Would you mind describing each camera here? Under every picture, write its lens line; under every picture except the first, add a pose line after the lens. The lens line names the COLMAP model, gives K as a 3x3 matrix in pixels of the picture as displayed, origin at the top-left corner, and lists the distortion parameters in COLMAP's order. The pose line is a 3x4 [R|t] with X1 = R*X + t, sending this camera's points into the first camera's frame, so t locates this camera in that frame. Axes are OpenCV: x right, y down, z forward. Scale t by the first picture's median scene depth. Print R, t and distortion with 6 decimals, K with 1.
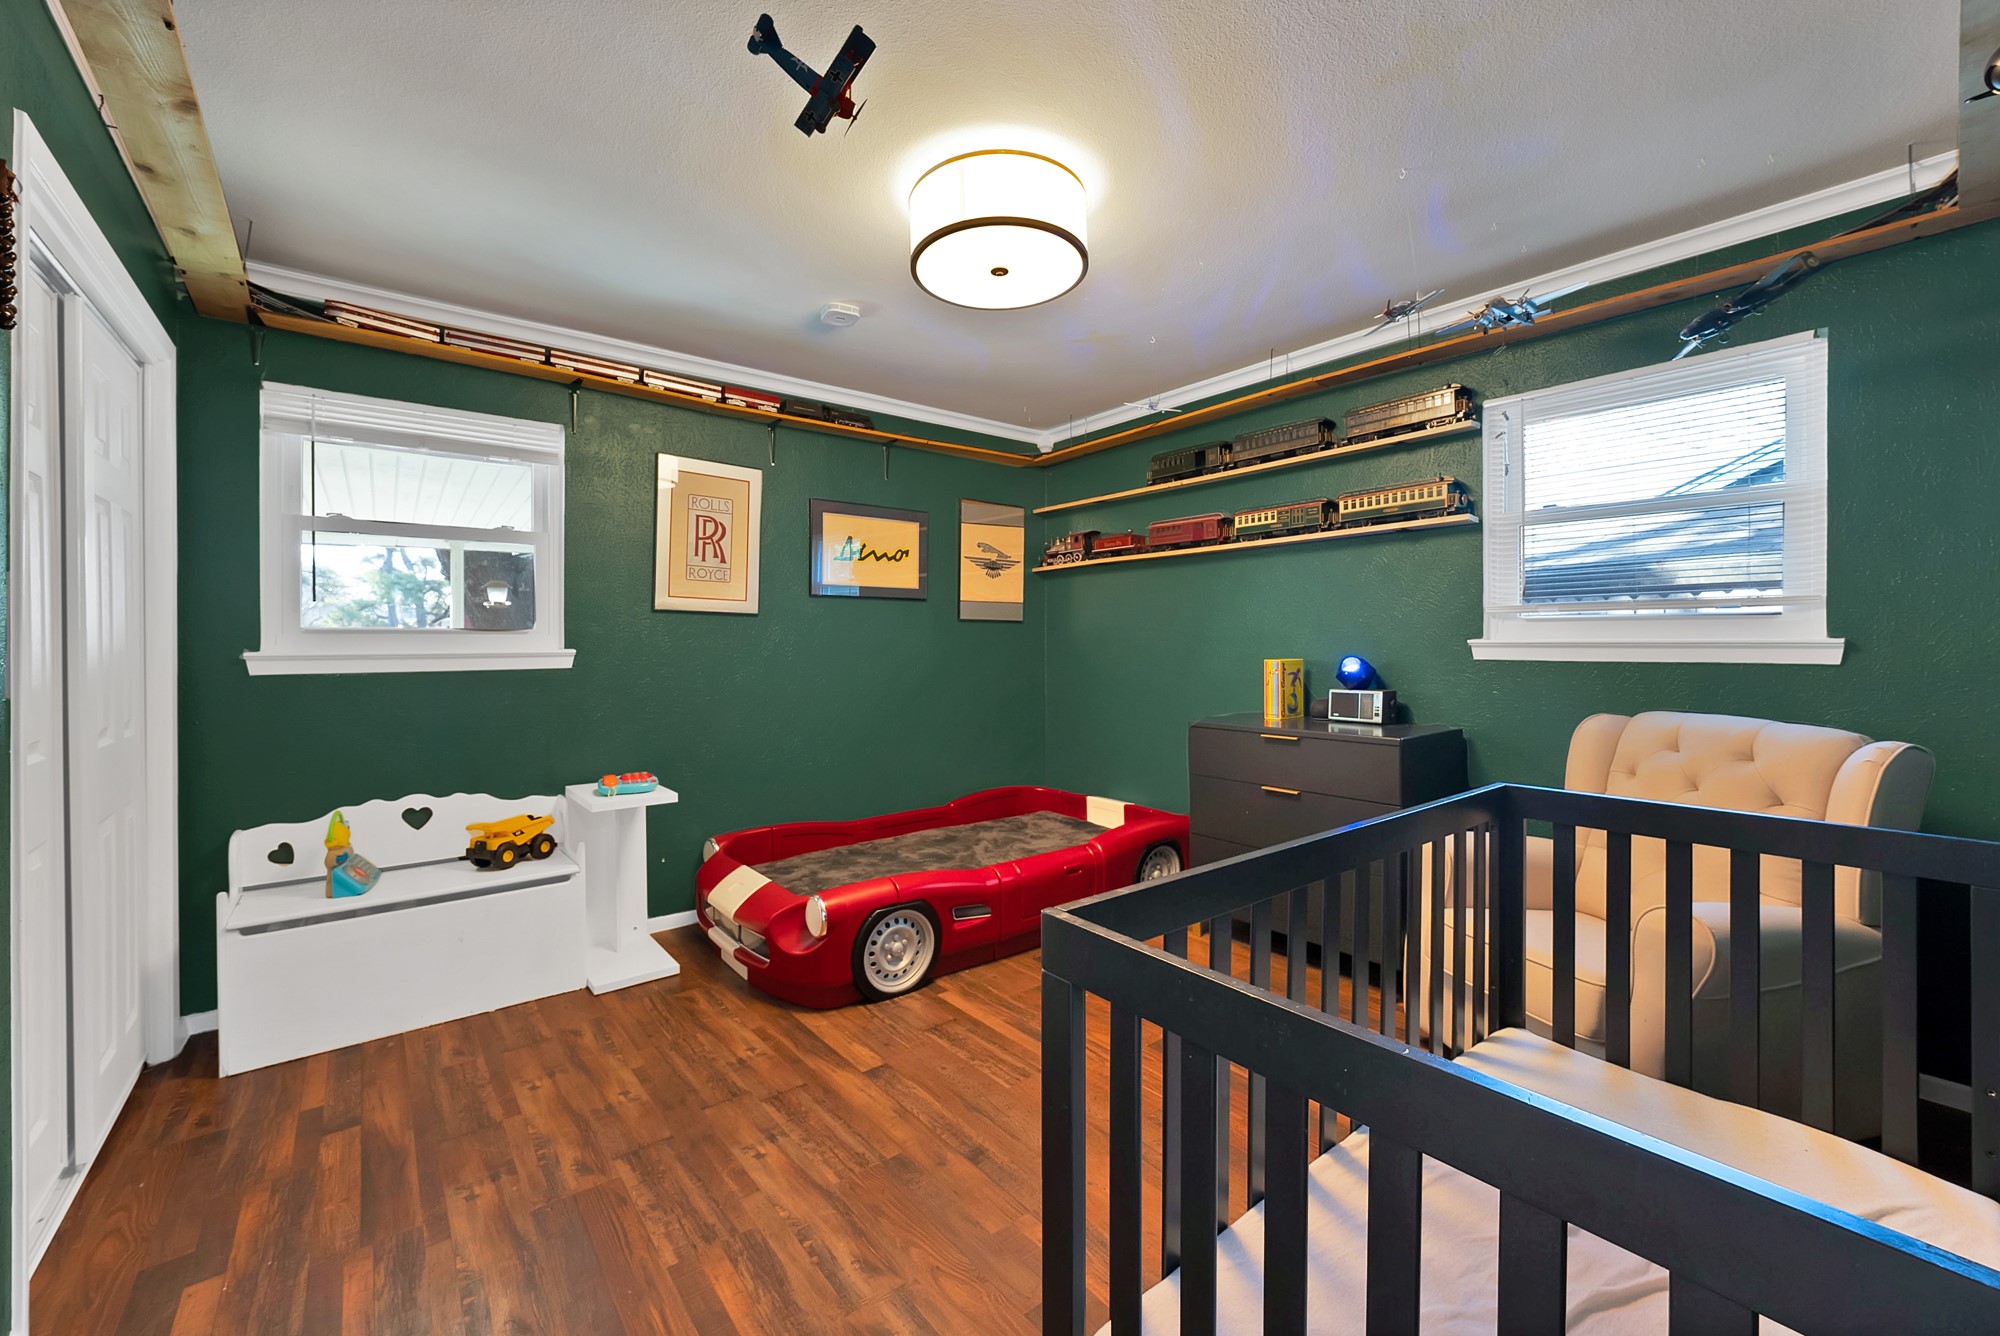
lens RADIAL K [[787.6, 0, 993.5], [0, 787.6, 647.4], [0, 0, 1]] dist [-0.017616, 0.000571]
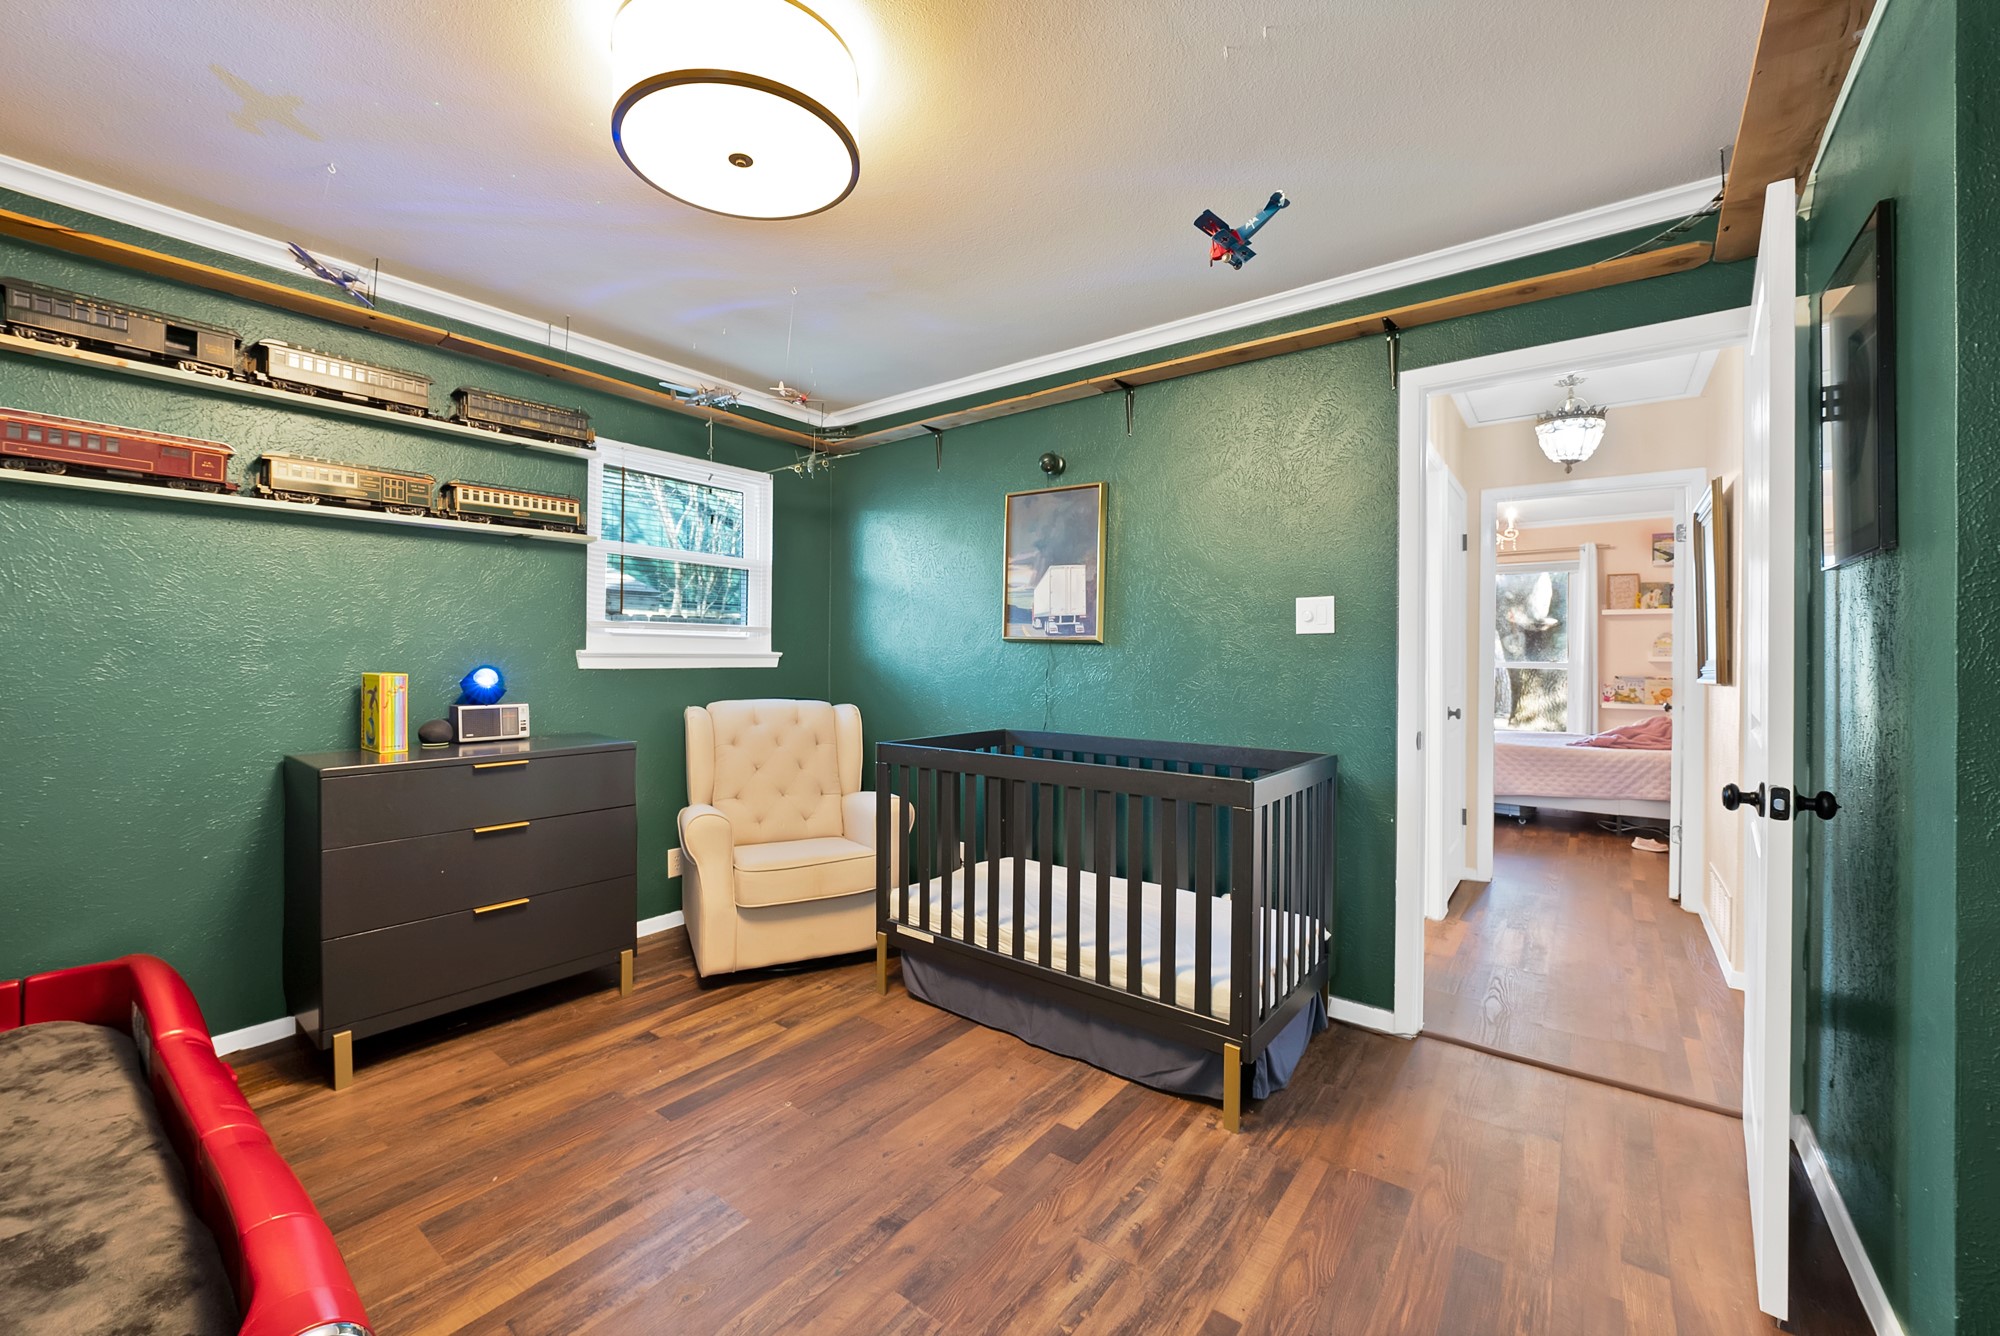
lens RADIAL K [[787.6, 0, 994.2], [0, 787.6, 662.1], [0, 0, 1]] dist [-0.017616, 0.000571]
pose [[-0.233970, -0.002705, 0.972240, -0.561637], [0.003369, 0.999988, 0.003593, 0.004335], [-0.972238, 0.004116, -0.233958, 0.672478]]
